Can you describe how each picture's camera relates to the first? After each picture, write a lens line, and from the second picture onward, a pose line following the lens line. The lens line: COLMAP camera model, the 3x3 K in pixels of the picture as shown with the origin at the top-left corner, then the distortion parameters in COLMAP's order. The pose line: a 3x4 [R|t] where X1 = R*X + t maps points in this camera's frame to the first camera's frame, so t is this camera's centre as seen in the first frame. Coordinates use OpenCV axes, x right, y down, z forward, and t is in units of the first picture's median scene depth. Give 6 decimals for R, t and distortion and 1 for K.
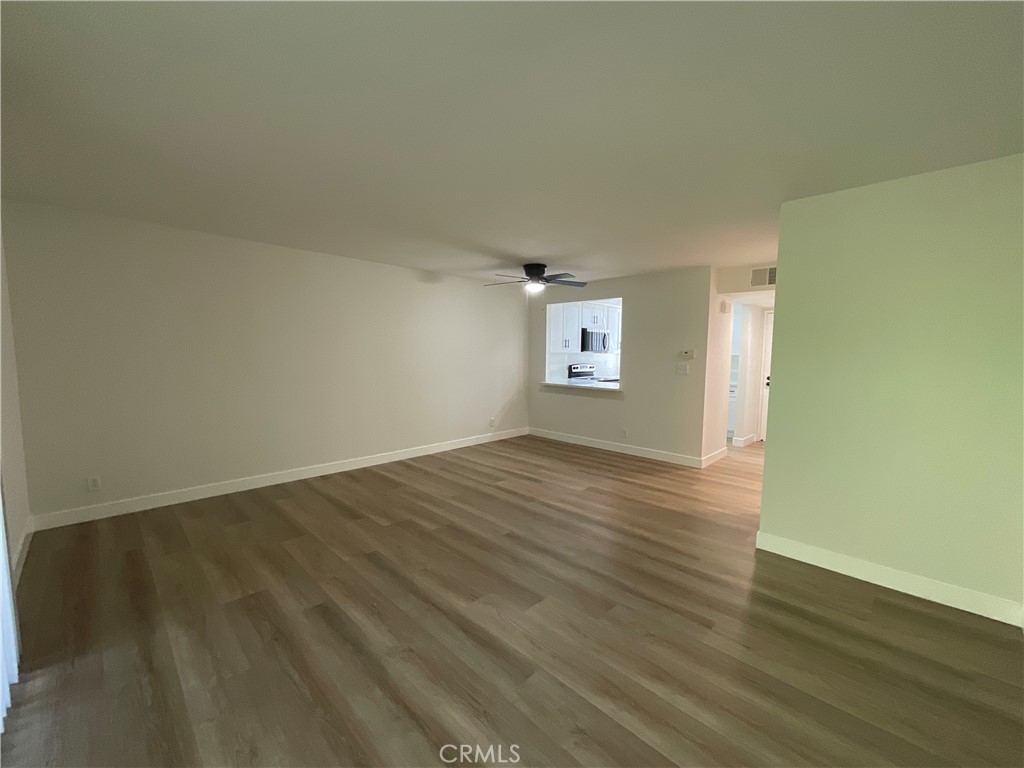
lens RADIAL K [[414.4, 0, 503.5], [0, 414.4, 381.9], [0, 0, 1]] dist [0.002479, -0.000667]
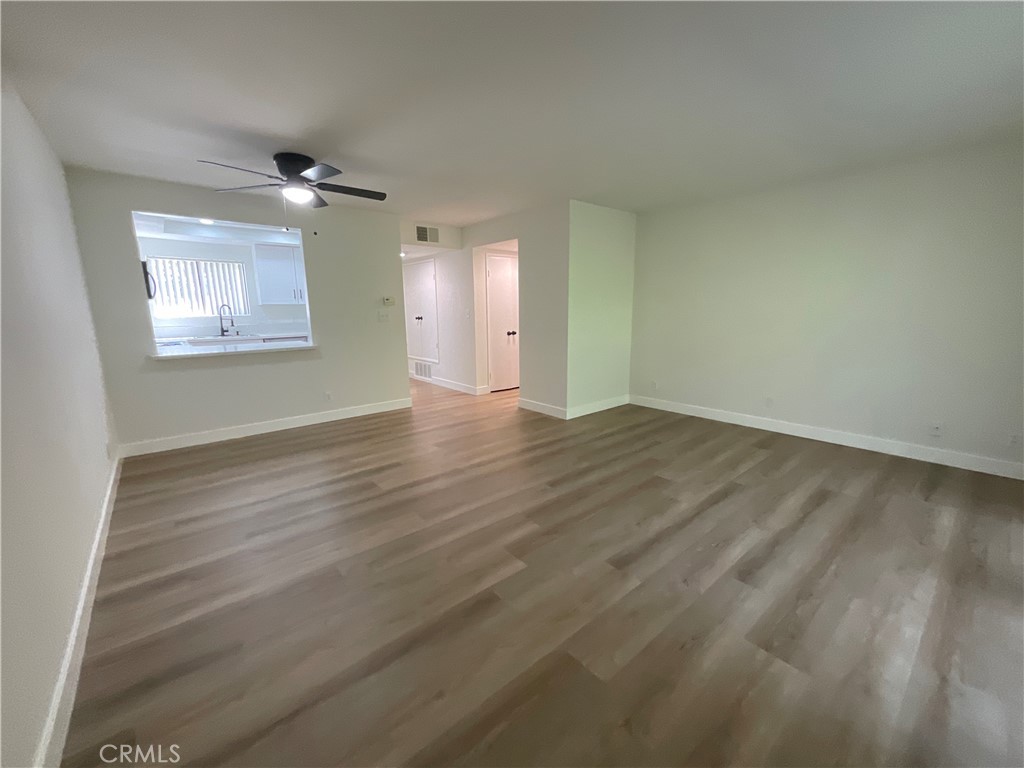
lens RADIAL K [[414.4, 0, 518.3], [0, 414.4, 385.8], [0, 0, 1]] dist [0.002479, -0.000667]
pose [[0.072476, -0.201702, 0.976762, -0.744866], [0.084203, 0.977078, 0.195520, -0.048222], [-0.993809, 0.068076, 0.087798, 0.806076]]
